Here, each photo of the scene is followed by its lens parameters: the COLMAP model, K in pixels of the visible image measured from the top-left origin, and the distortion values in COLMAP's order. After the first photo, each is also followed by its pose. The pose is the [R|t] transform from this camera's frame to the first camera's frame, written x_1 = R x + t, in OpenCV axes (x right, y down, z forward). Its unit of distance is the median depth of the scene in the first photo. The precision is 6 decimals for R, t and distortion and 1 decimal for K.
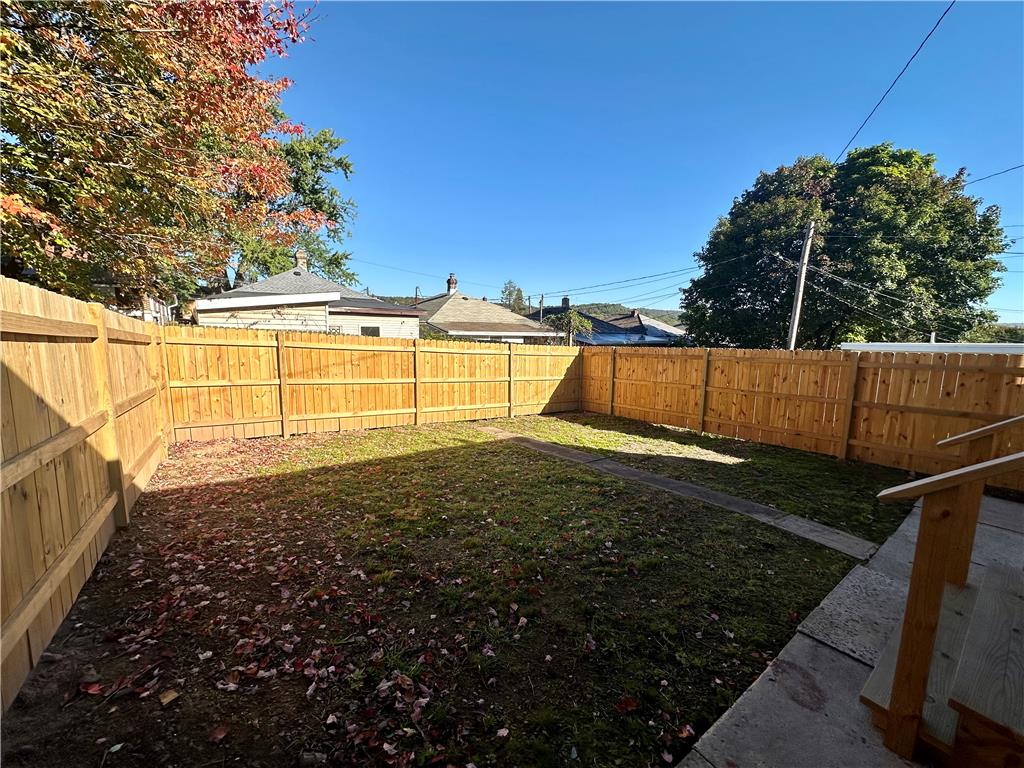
lens RADIAL K [[408.1, 0, 511.1], [0, 408.1, 385.0], [0, 0, 1]] dist [-0.002802, -0.000135]
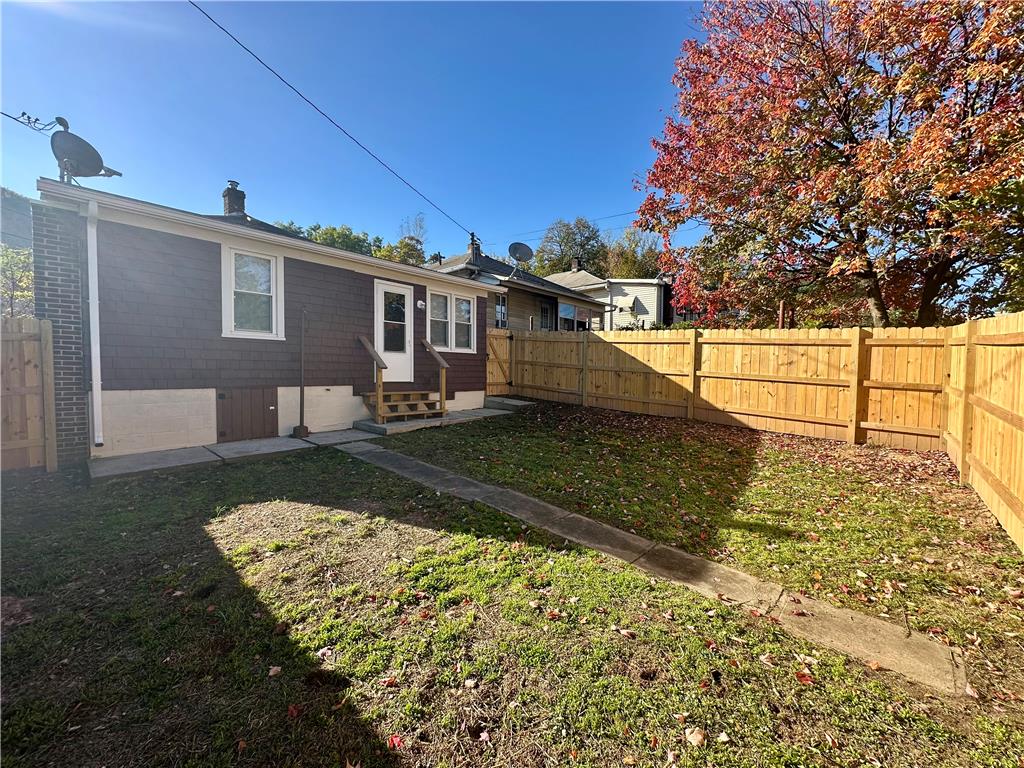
lens RADIAL K [[408.1, 0, 511.1], [0, 408.1, 385.0], [0, 0, 1]] dist [-0.002802, -0.000135]
pose [[-0.977565, -0.017004, -0.209946, 0.252194], [-0.052081, 0.985299, 0.162704, -0.086290], [0.204093, 0.169988, -0.964080, 1.293958]]
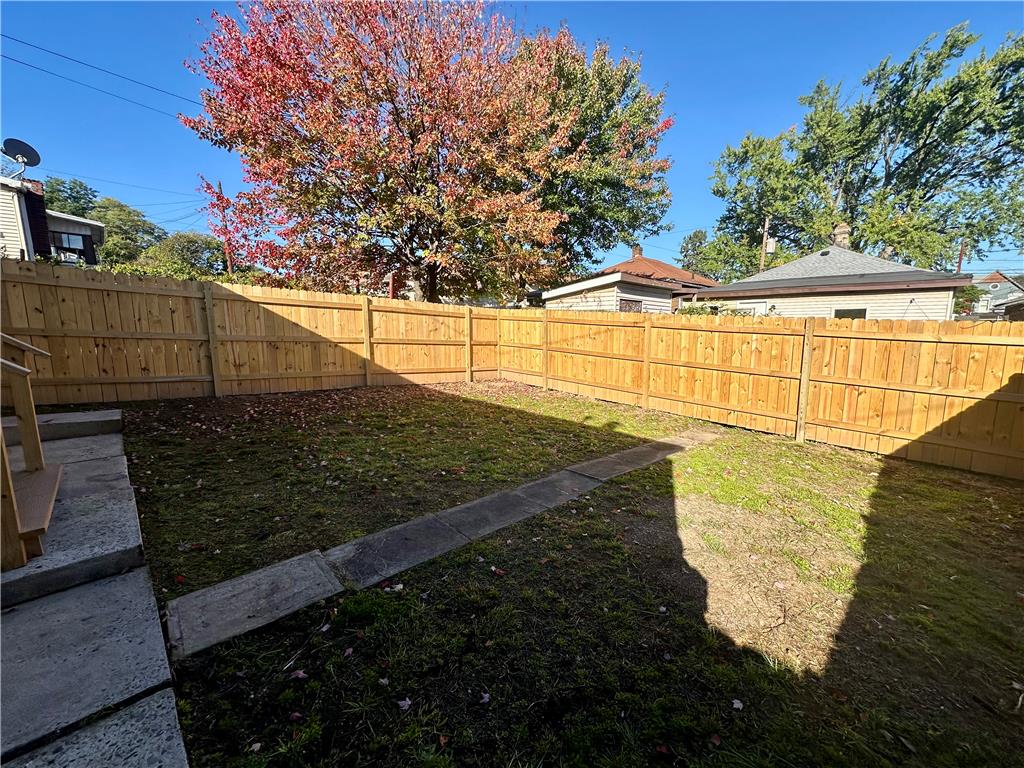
lens RADIAL K [[408.1, 0, 511.1], [0, 408.1, 385.0], [0, 0, 1]] dist [-0.002802, -0.000135]
pose [[0.145375, 0.129652, -0.980845, 0.663768], [-0.122405, 0.986117, 0.112207, -0.021427], [0.981775, 0.103748, 0.159227, 0.600725]]
